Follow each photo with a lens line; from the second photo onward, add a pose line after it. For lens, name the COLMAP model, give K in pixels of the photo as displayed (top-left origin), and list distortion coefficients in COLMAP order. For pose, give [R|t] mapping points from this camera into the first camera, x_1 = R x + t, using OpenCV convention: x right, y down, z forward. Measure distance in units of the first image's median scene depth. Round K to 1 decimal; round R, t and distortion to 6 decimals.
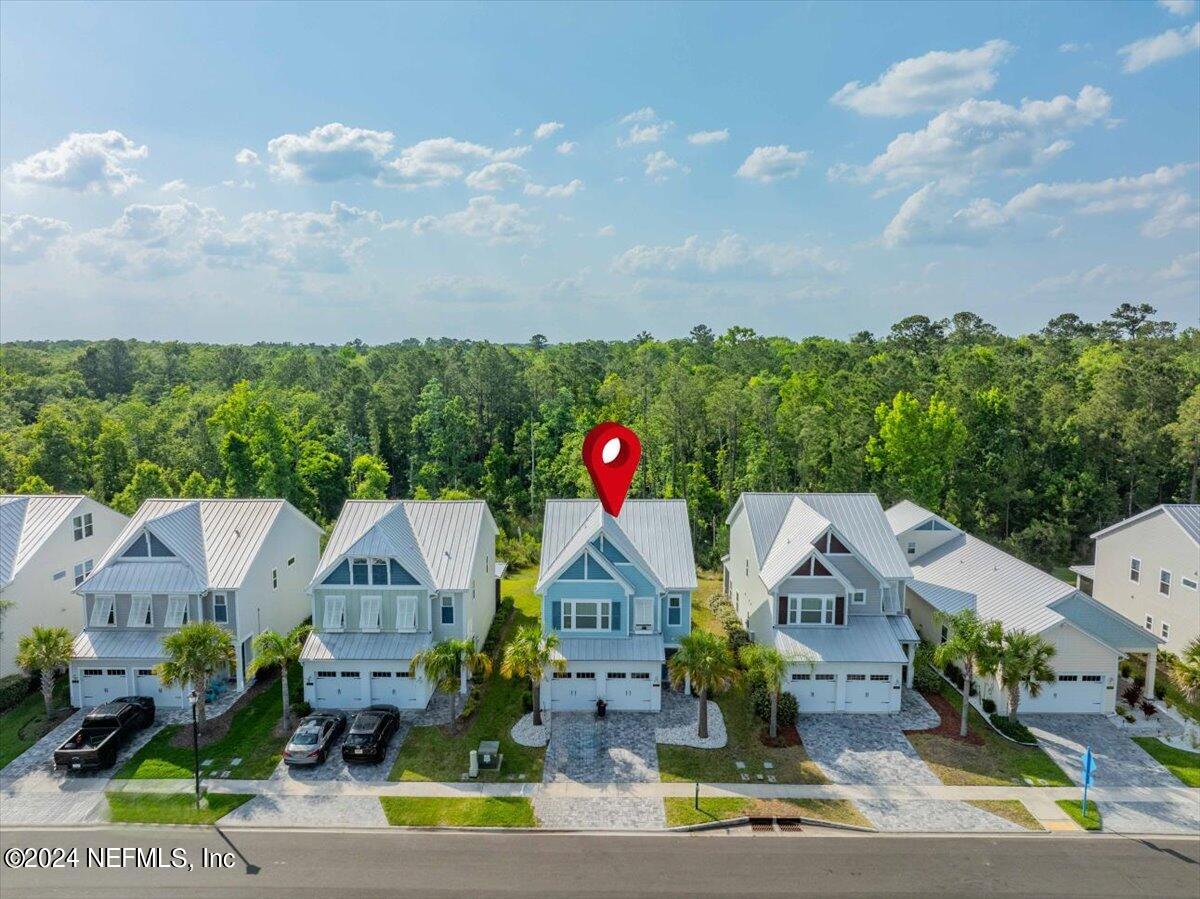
lens RADIAL K [[820.9, 0, 600.0], [0, 820.9, 449.5], [0, 0, 1]] dist [0.001264, -0.000509]
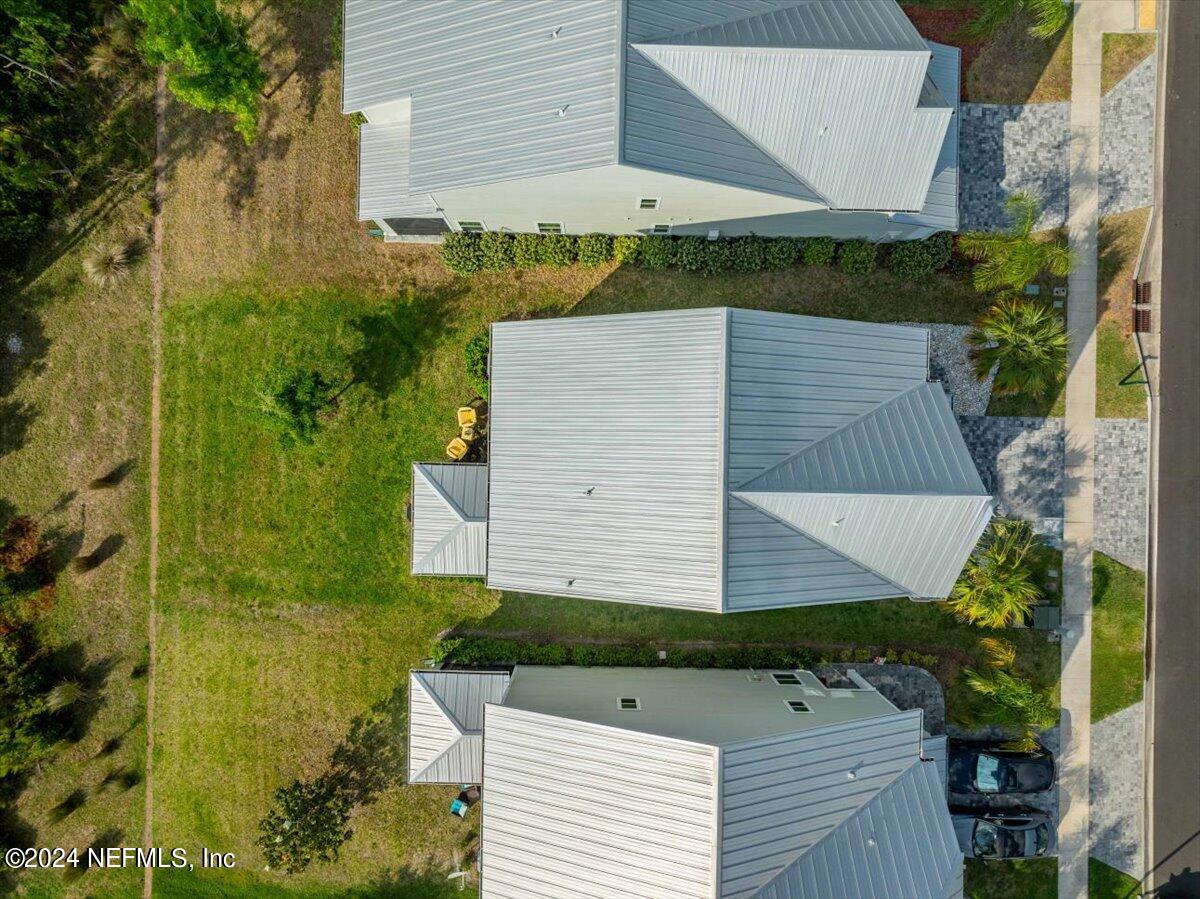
lens RADIAL K [[820.9, 0, 600.0], [0, 820.9, 449.5], [0, 0, 1]] dist [0.001264, -0.000509]
pose [[0.010092, -0.999941, -0.004103, 0.037122], [0.135451, -0.002698, 0.990780, -0.545529], [-0.990733, -0.010554, 0.135416, 1.368392]]
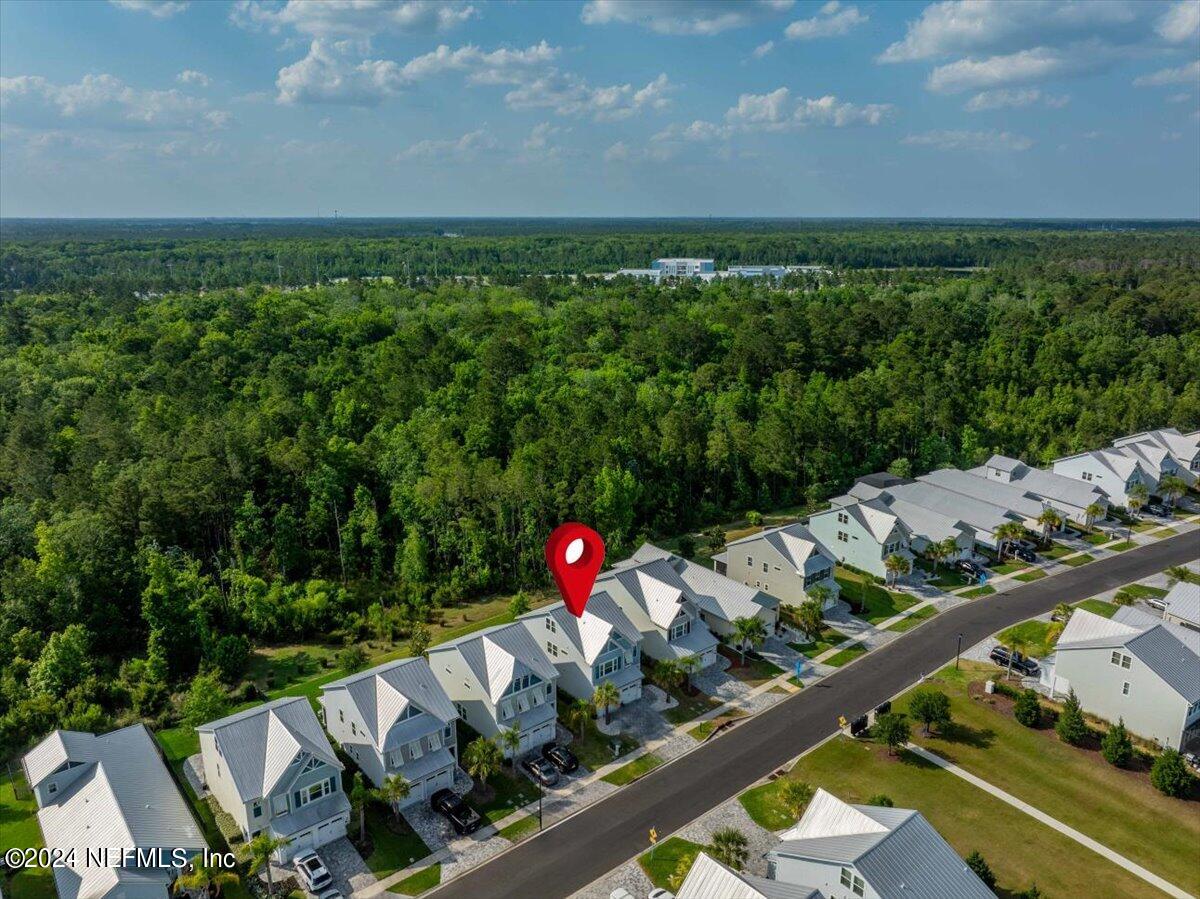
lens RADIAL K [[820.9, 0, 600.0], [0, 820.9, 449.5], [0, 0, 1]] dist [0.001264, -0.000509]
pose [[0.776462, -0.166299, 0.607825, -1.419303], [0.084365, 0.983300, 0.161256, -0.800133], [-0.624491, -0.073930, 0.777525, -0.669416]]
